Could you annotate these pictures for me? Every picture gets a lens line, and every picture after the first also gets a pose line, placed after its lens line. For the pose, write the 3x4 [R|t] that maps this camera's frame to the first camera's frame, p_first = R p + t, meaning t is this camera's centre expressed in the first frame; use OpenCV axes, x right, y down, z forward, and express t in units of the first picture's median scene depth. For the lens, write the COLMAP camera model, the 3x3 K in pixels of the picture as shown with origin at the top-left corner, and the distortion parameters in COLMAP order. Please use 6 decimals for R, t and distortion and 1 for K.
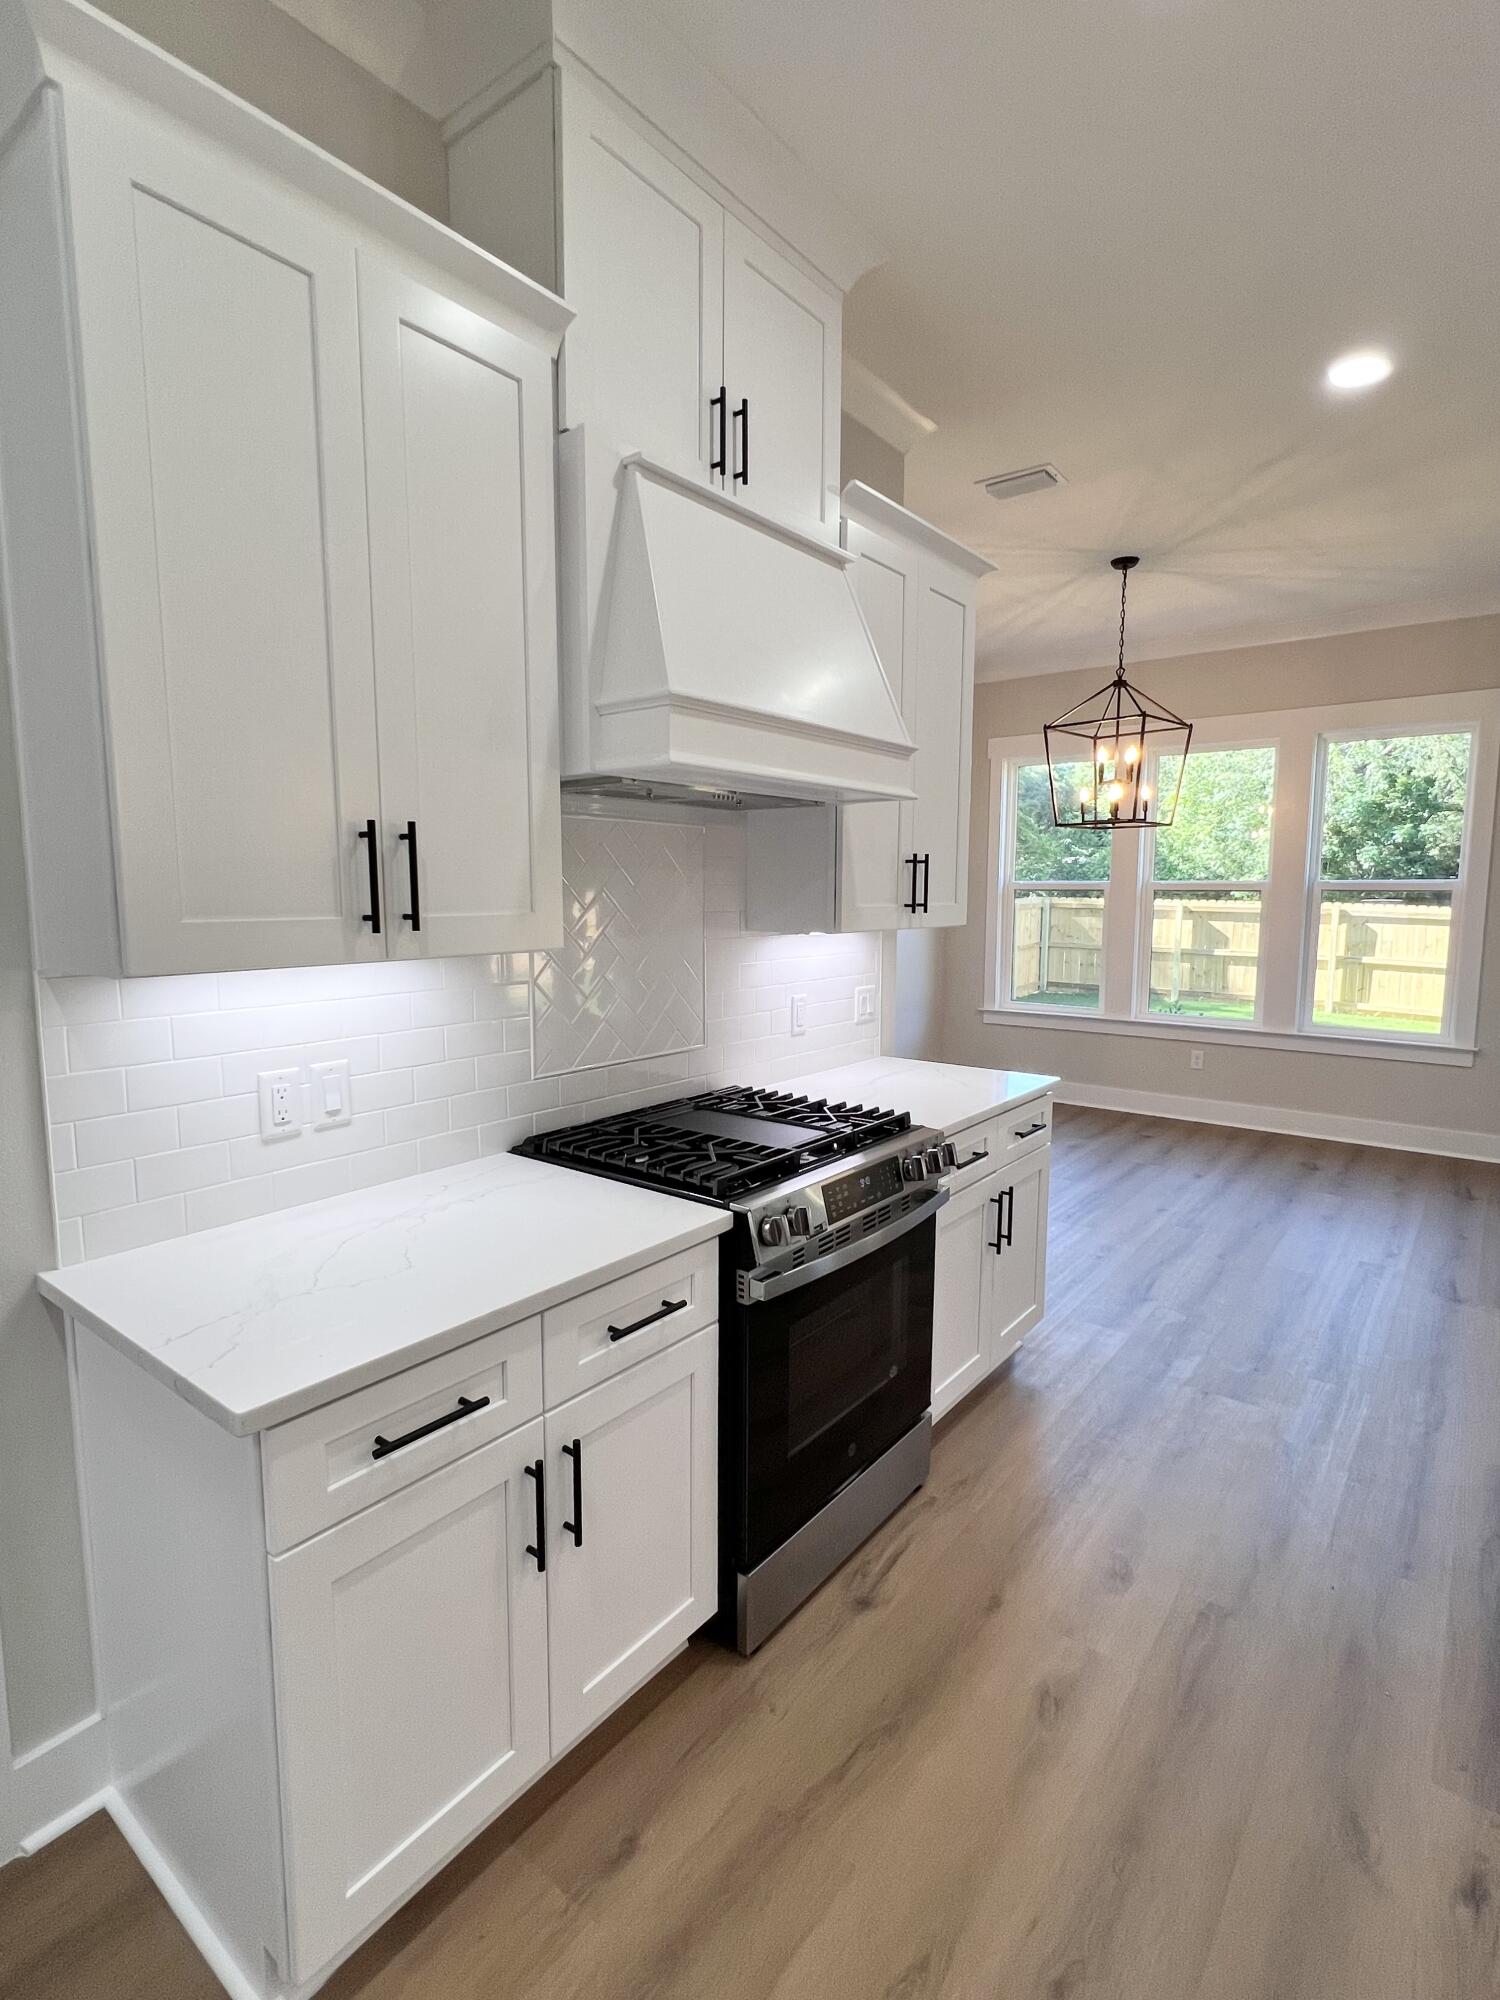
lens RADIAL K [[978.6, 0, 745.7], [0, 978.6, 1001.3], [0, 0, 1]] dist [-0.001679, -0.000238]
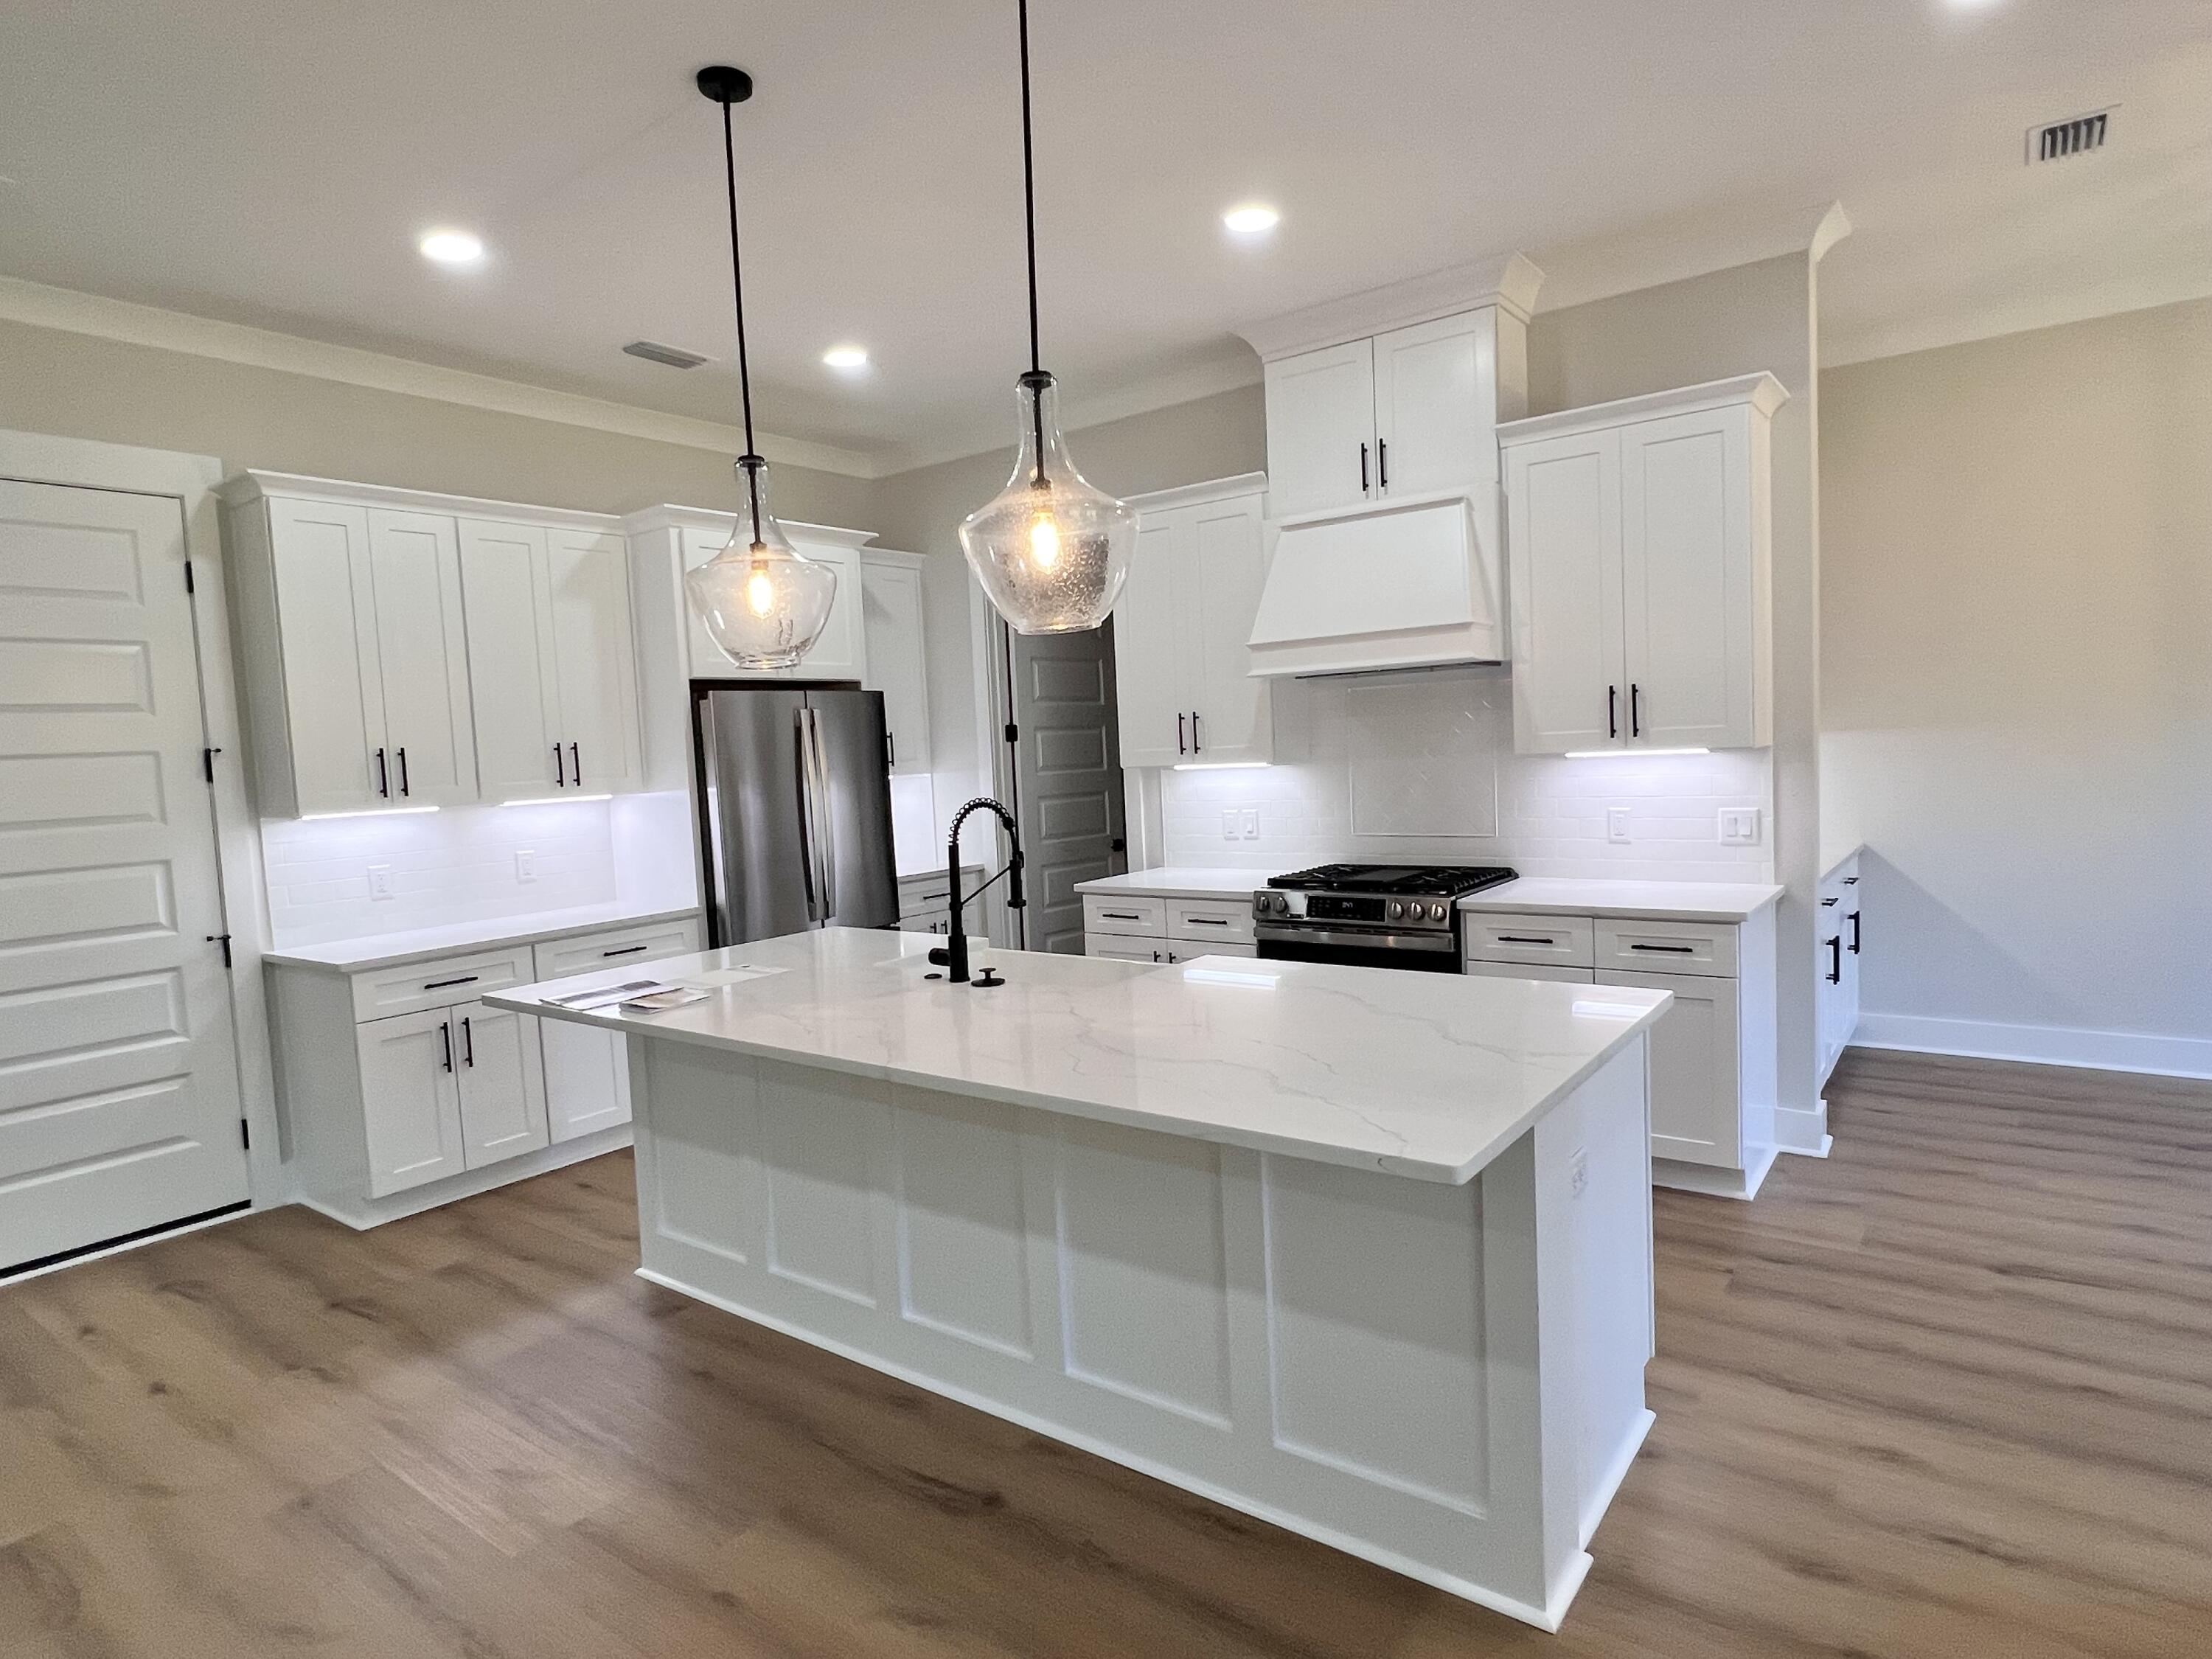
lens RADIAL K [[1225.4, 0, 1117.5], [0, 1225.4, 830.8], [0, 0, 1]] dist [-0.001096, -0.001068]
pose [[0.025635, 0.069517, -0.997251, 2.232519], [-0.065346, 0.995562, 0.067720, -0.057956], [0.997533, 0.063430, 0.030064, 0.560474]]
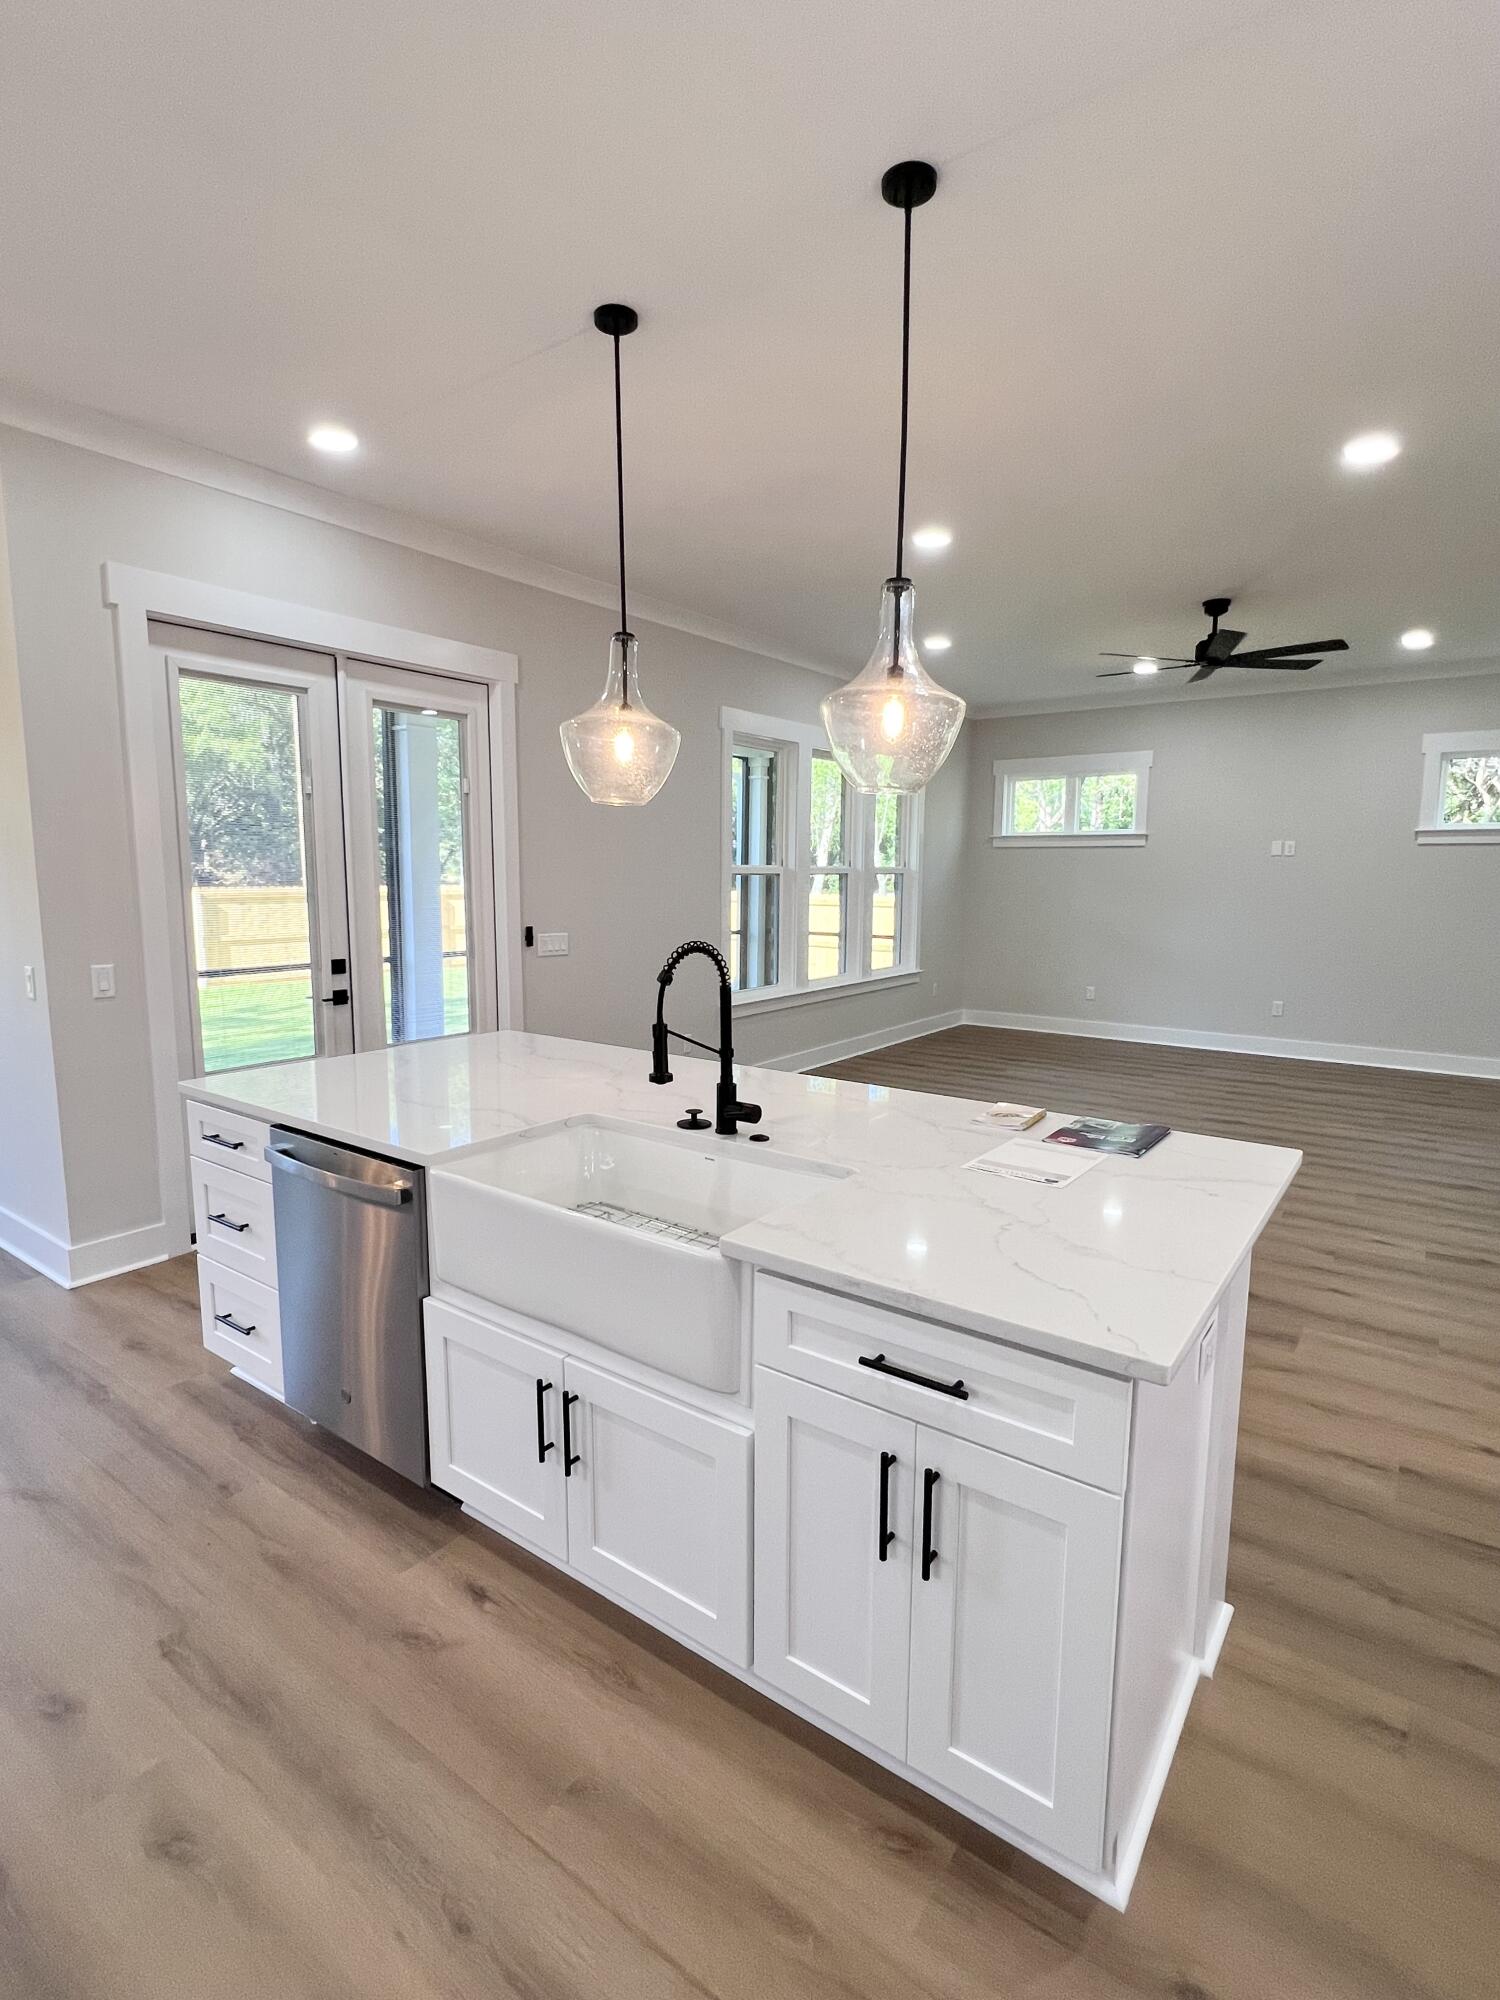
lens RADIAL K [[978.6, 0, 745.7], [0, 978.6, 1001.3], [0, 0, 1]] dist [-0.001679, -0.000238]
pose [[-0.034445, -0.134073, 0.990373, -0.398035], [0.106620, 0.984812, 0.137029, -0.059199], [-0.993703, 0.110313, -0.019627, 0.397248]]
